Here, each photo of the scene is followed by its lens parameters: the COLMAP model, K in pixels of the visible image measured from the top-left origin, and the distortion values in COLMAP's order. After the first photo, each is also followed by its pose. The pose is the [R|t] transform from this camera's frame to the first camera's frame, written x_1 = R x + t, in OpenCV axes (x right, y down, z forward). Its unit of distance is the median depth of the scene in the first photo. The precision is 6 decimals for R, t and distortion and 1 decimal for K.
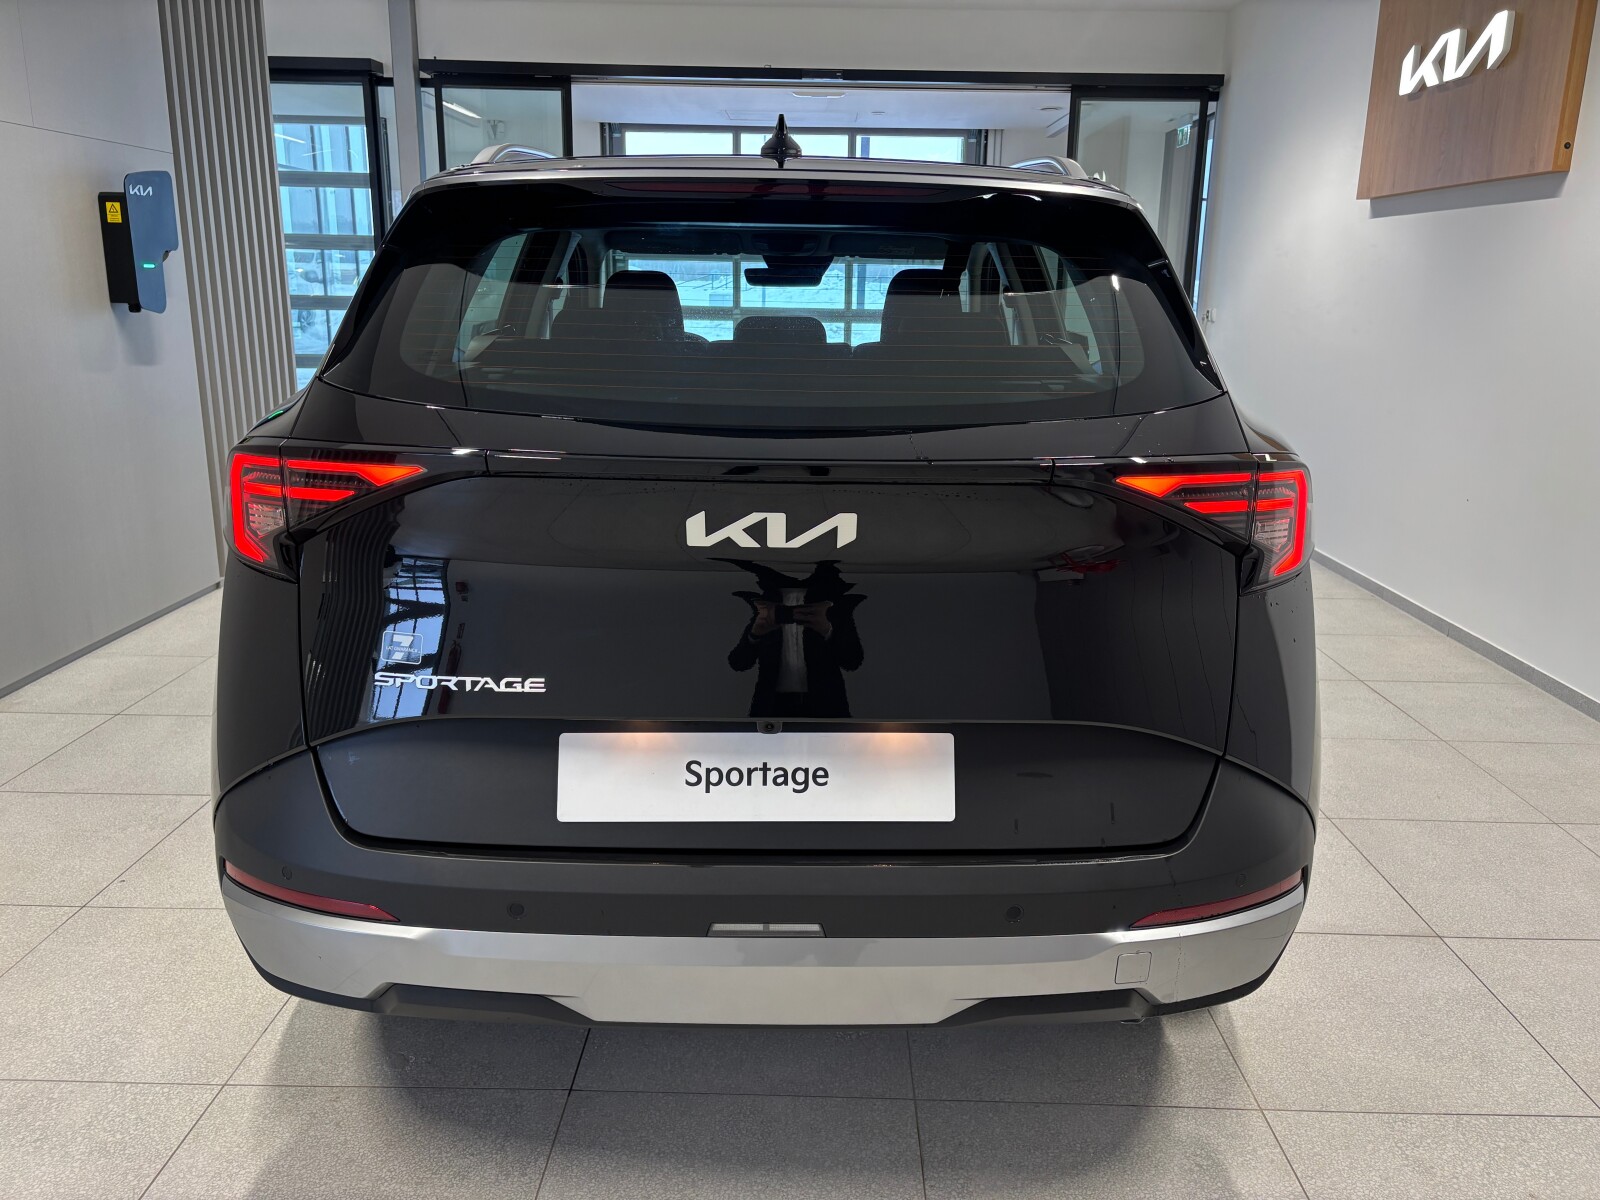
lens RADIAL K [[1201.6, 0, 800.0], [0, 1201.6, 600.0], [0, 0, 1]] dist [0.007523, 0.002590]
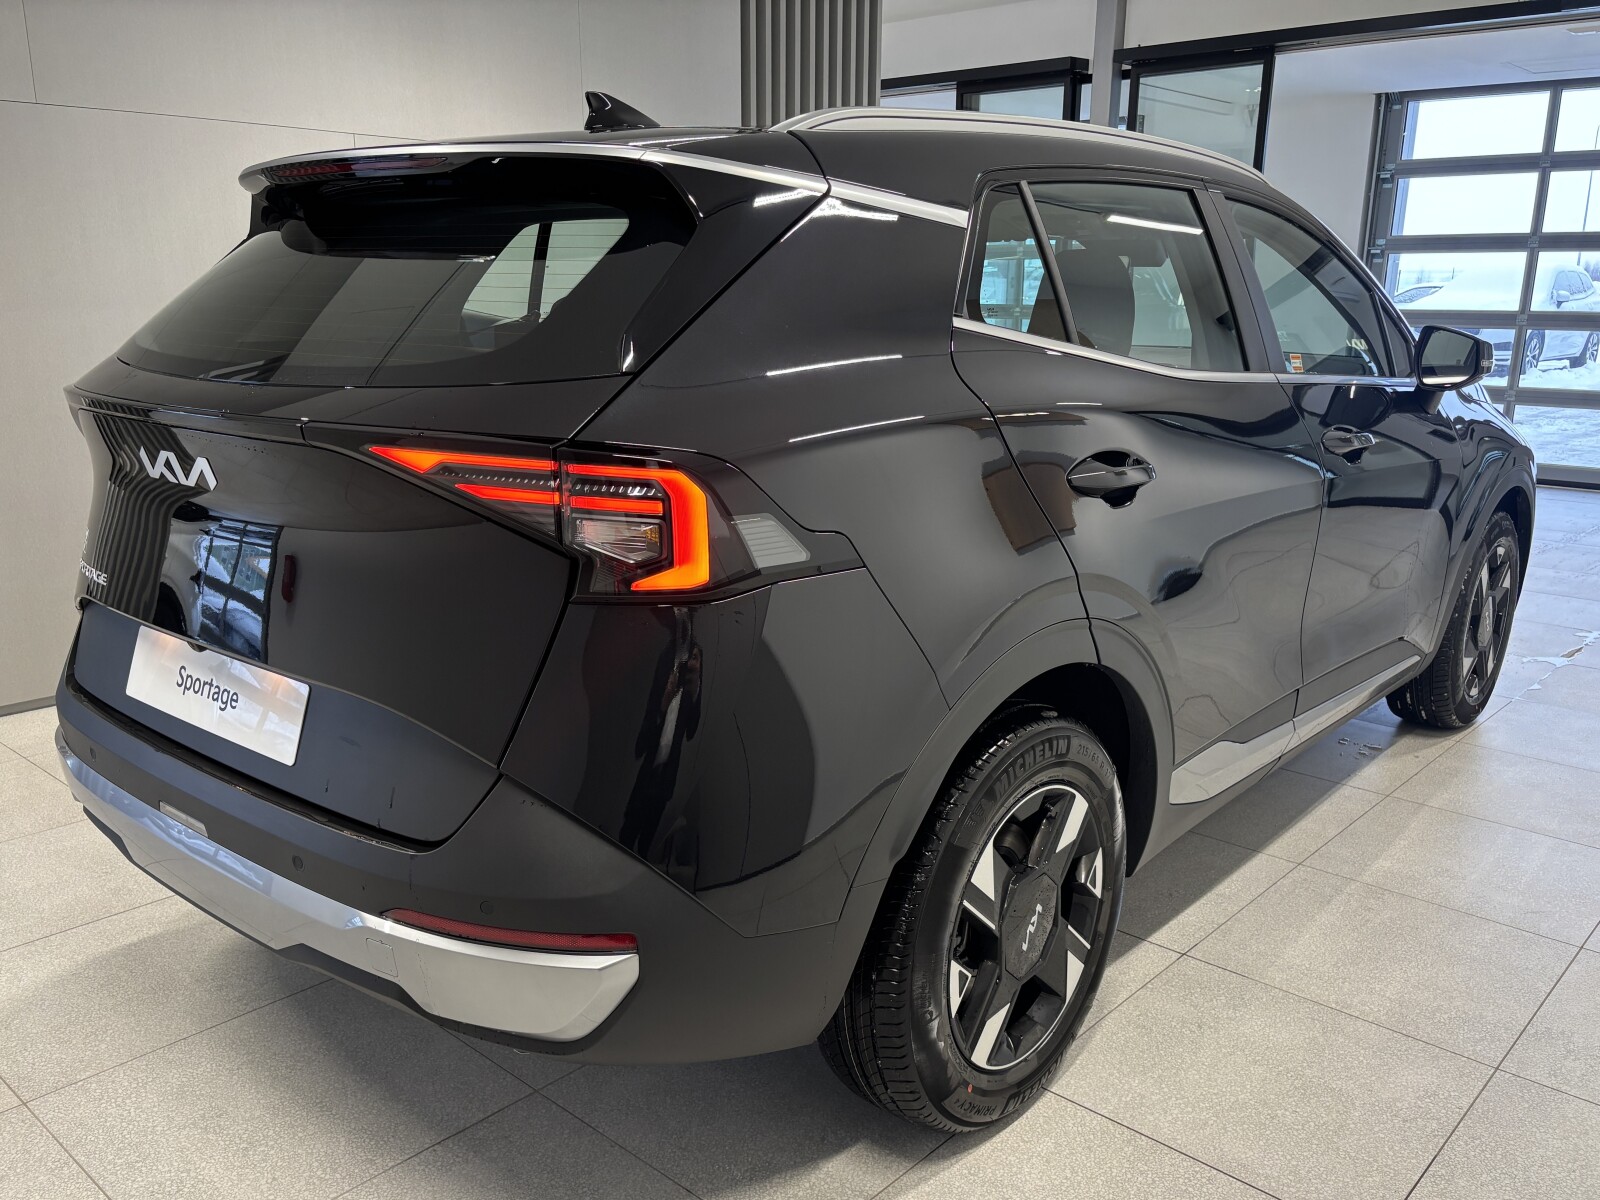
lens RADIAL K [[1284.9, 0, 798.4], [0, 1284.9, 672.3], [0, 0, 1]] dist [0.007683, 0.005389]
pose [[0.741432, 0.176488, -0.647403, 0.239039], [-0.160227, 0.983448, 0.084599, -0.013057], [0.651618, 0.041007, 0.757438, 0.087906]]
